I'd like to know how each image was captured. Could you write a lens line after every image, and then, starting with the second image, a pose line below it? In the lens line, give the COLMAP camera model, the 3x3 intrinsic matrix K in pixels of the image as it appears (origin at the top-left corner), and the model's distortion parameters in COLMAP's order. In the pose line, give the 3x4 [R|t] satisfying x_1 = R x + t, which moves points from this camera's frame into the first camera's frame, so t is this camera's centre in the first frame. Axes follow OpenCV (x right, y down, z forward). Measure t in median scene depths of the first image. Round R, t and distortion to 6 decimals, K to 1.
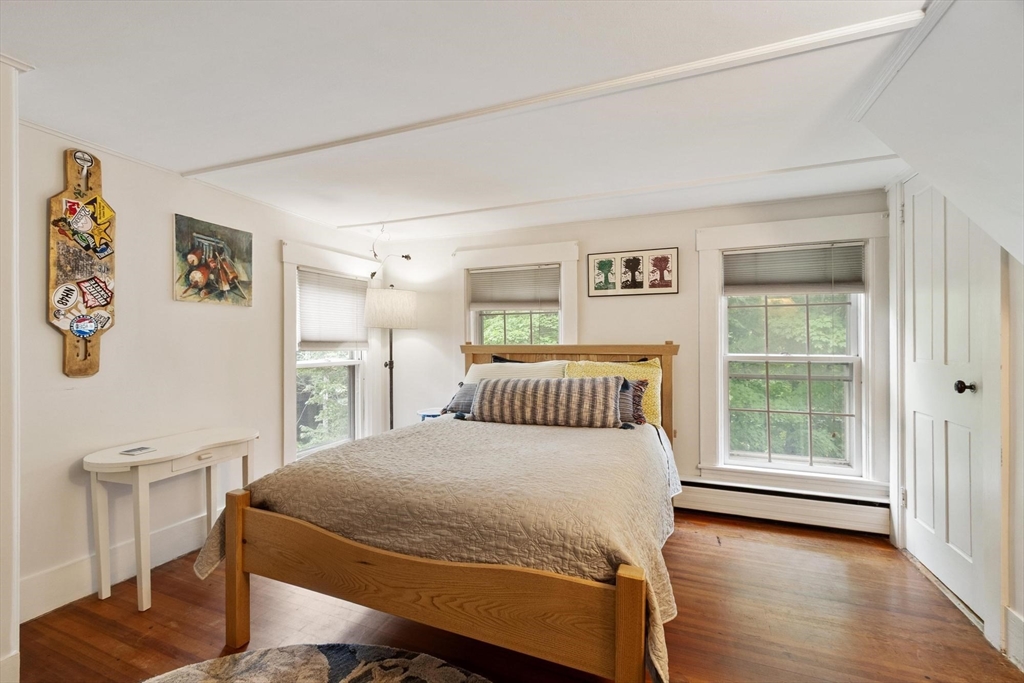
lens RADIAL K [[458.0, 0, 512.0], [0, 458.0, 341.5], [0, 0, 1]] dist [0.001404, 0.000128]
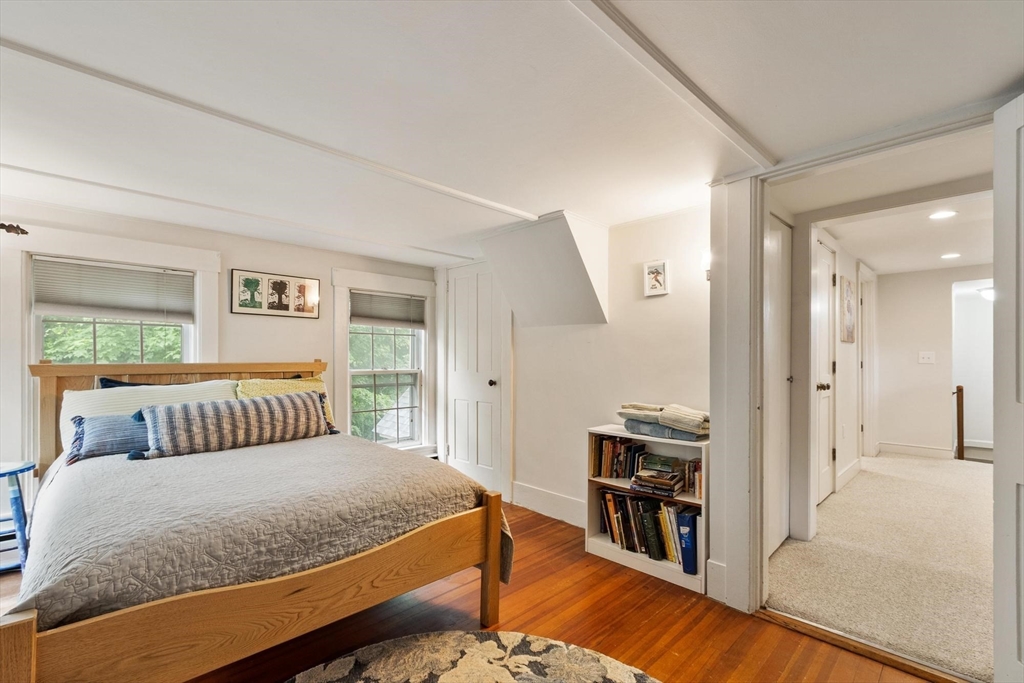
lens RADIAL K [[454.5, 0, 495.8], [0, 454.5, 355.9], [0, 0, 1]] dist [0.000822, -0.000347]
pose [[0.394086, 0.008247, 0.919037, -0.603820], [-0.003683, 0.999966, -0.007394, -0.003169], [-0.919066, -0.000471, 0.394103, 0.140009]]
